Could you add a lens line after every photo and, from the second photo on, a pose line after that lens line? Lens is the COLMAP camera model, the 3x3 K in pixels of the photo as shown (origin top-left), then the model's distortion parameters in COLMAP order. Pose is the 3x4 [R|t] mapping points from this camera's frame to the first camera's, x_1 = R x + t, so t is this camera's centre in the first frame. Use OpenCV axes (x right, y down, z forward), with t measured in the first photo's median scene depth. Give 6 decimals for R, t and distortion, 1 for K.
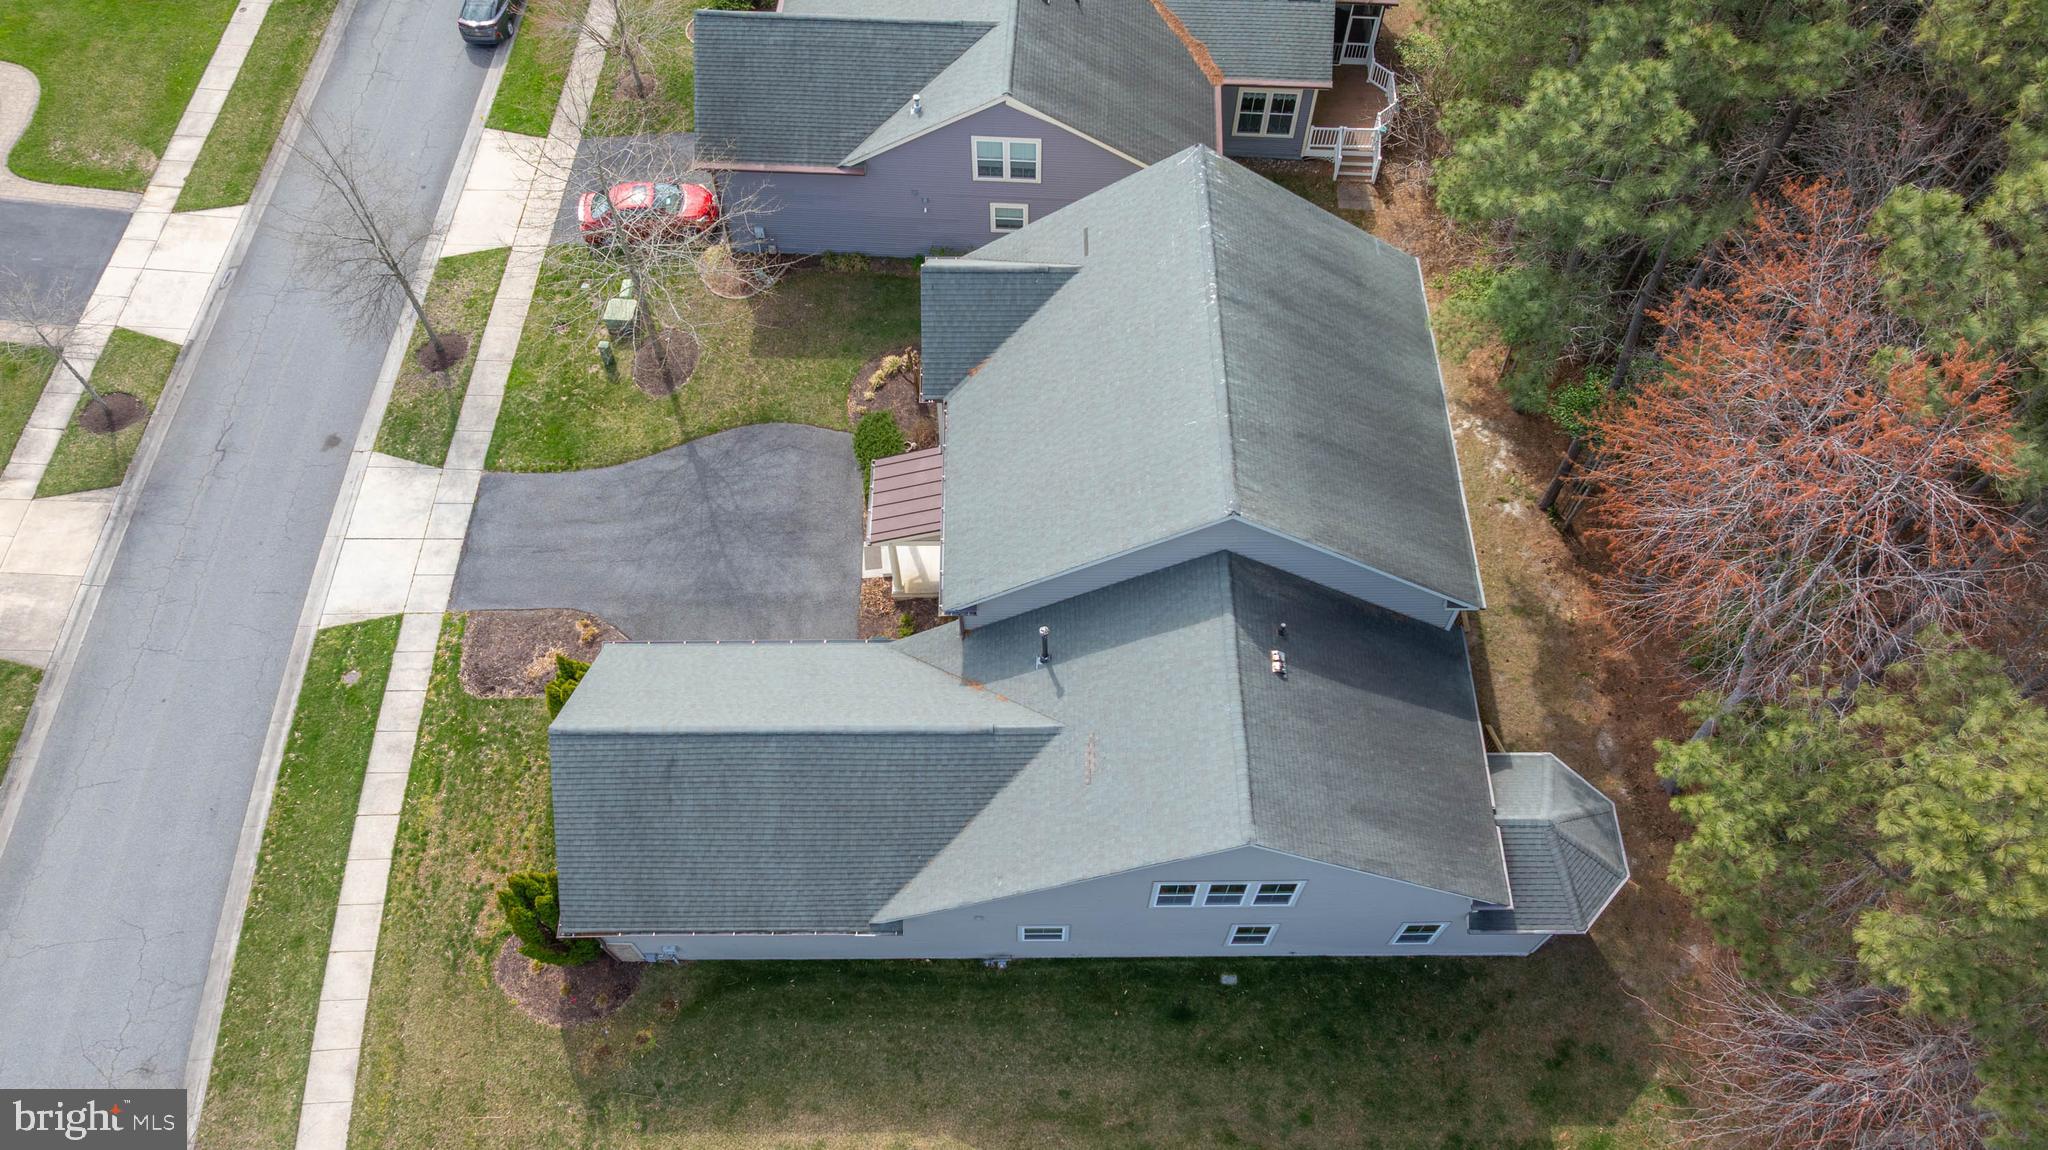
lens RADIAL K [[1451.3, 0, 1021.0], [0, 1451.3, 576.4], [0, 0, 1]] dist [-0.032258, 0.015720]
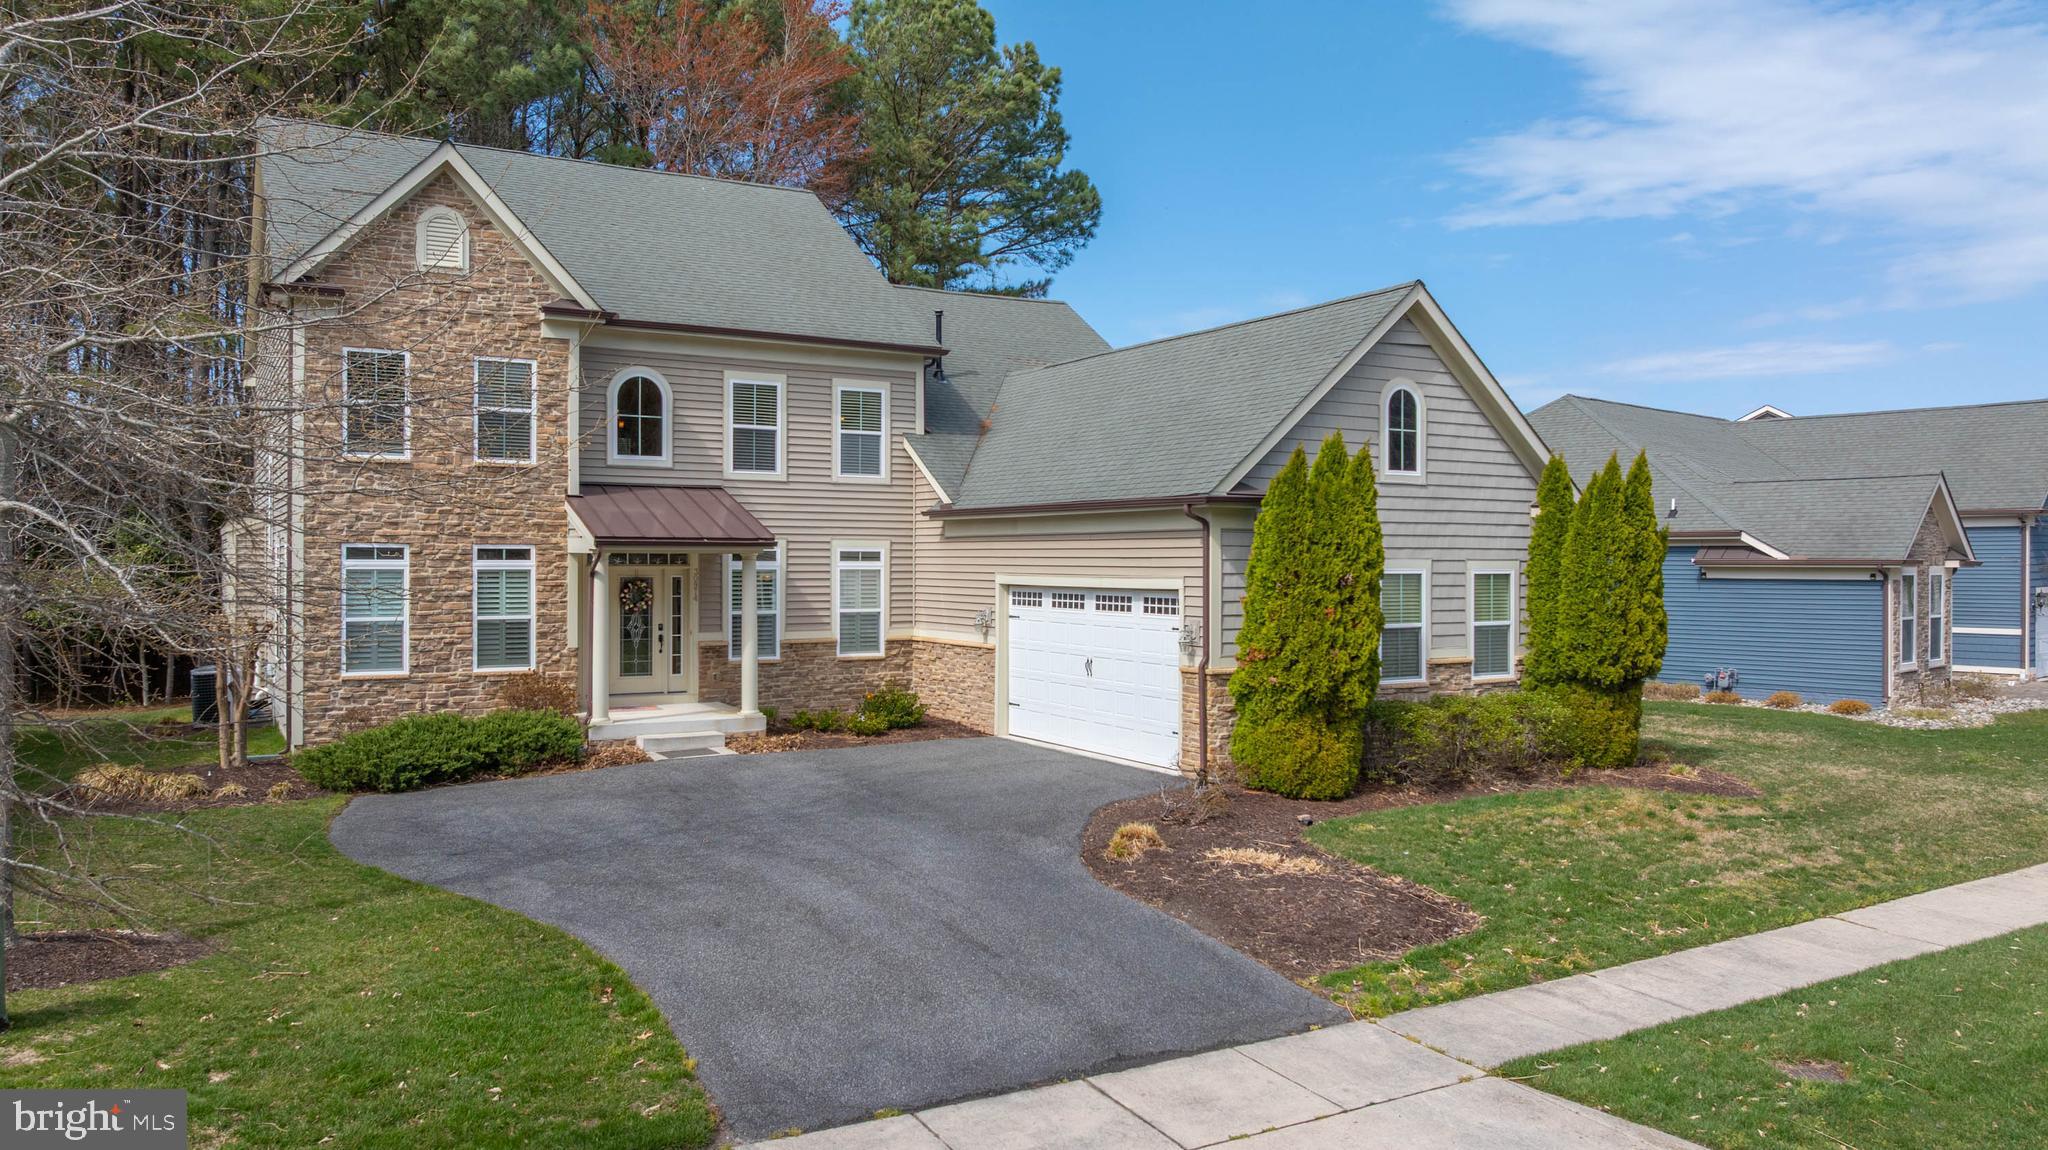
lens RADIAL K [[1451.3, 0, 1033.8], [0, 1451.3, 565.6], [0, 0, 1]] dist [-0.032258, 0.015720]
pose [[-0.510366, 0.004952, 0.859943, -0.607220], [0.744874, 0.502278, 0.439181, -0.180293], [-0.429756, 0.864692, -0.260034, 1.045471]]
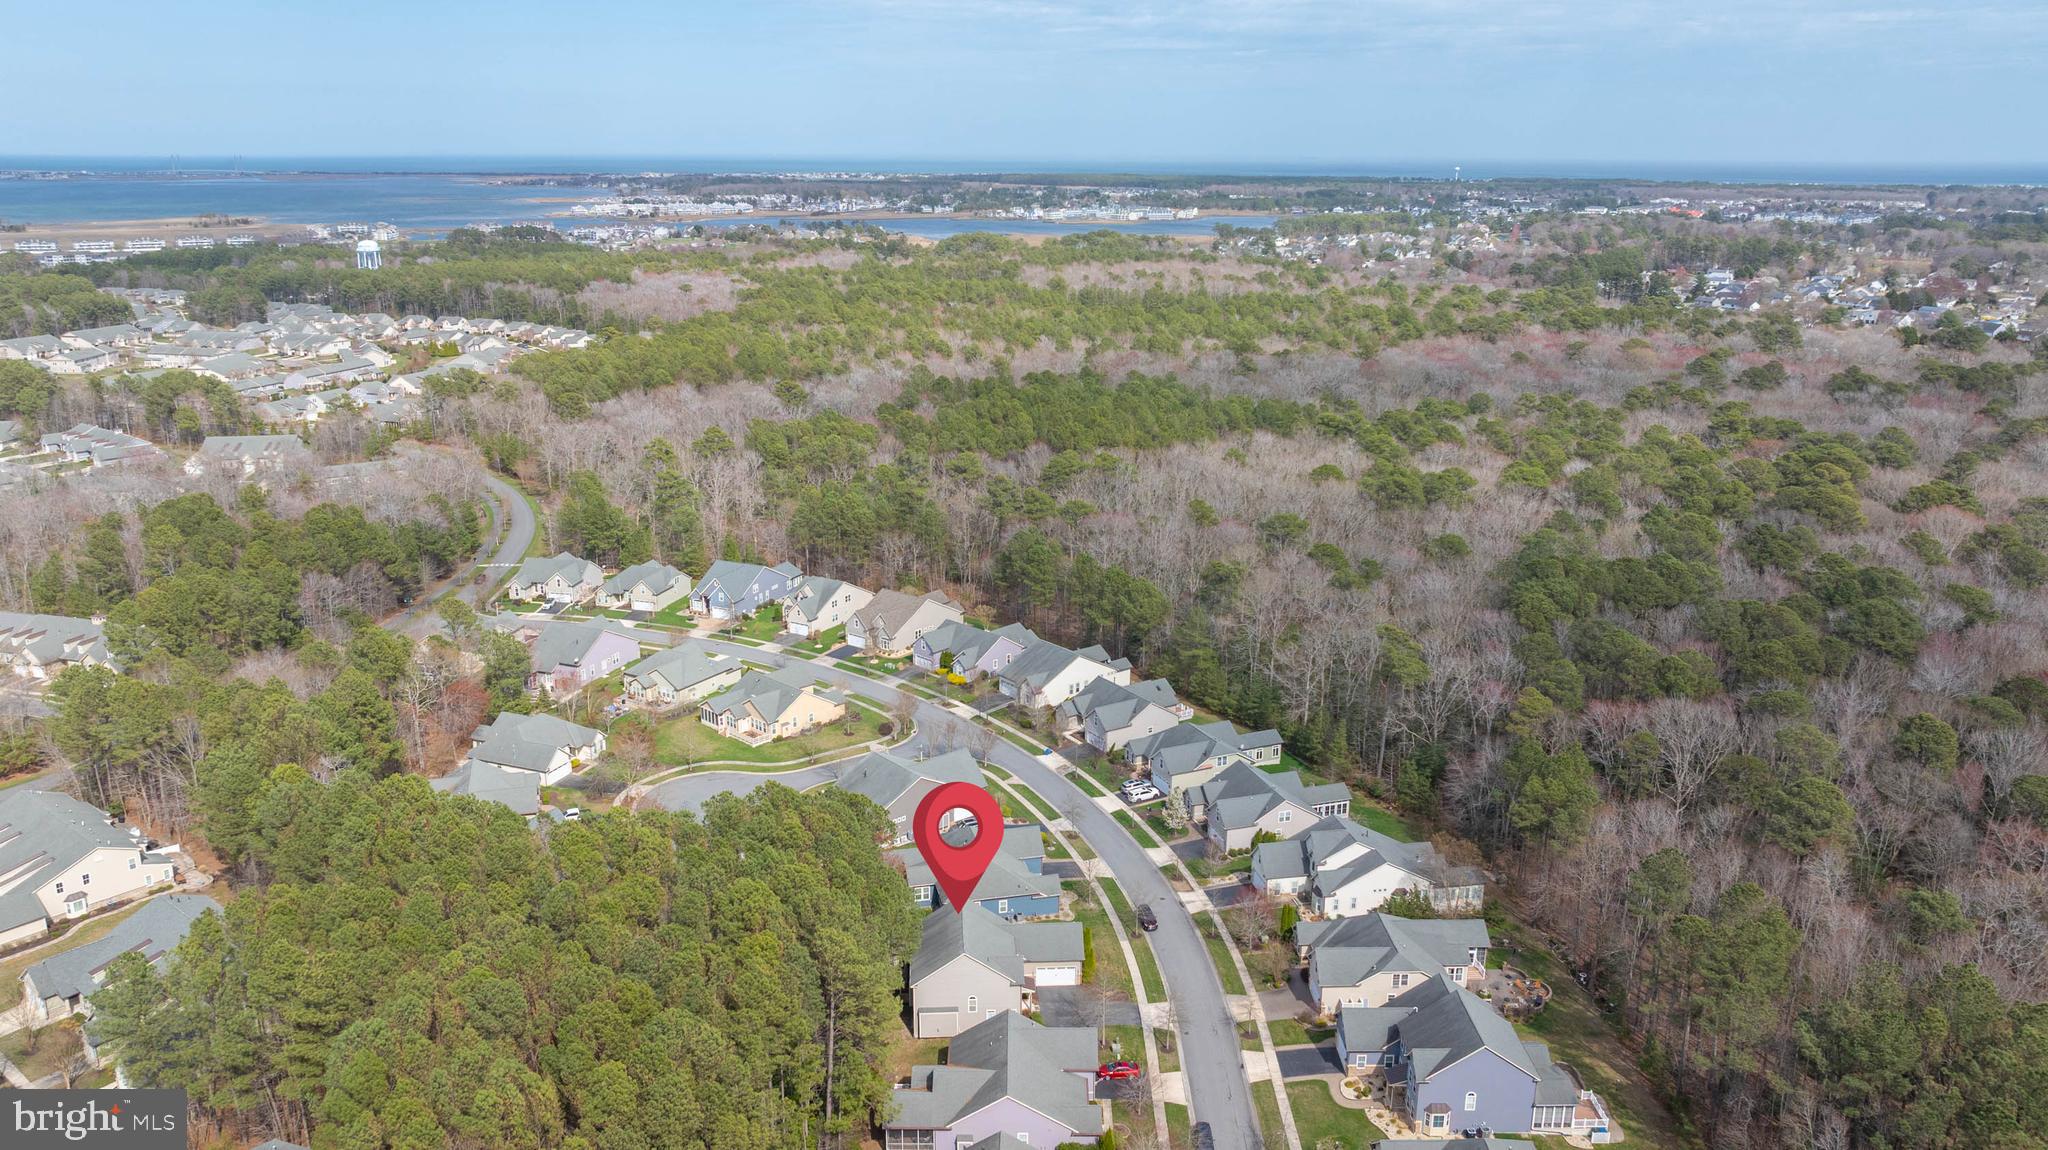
lens RADIAL K [[1451.3, 0, 1024.0], [0, 1451.3, 582.9], [0, 0, 1]] dist [-0.032258, 0.015720]
pose [[-0.998408, 0.018044, -0.053444, 0.138773], [-0.047362, 0.246455, 0.967996, -4.435370], [0.030638, 0.968986, -0.245208, 0.854829]]
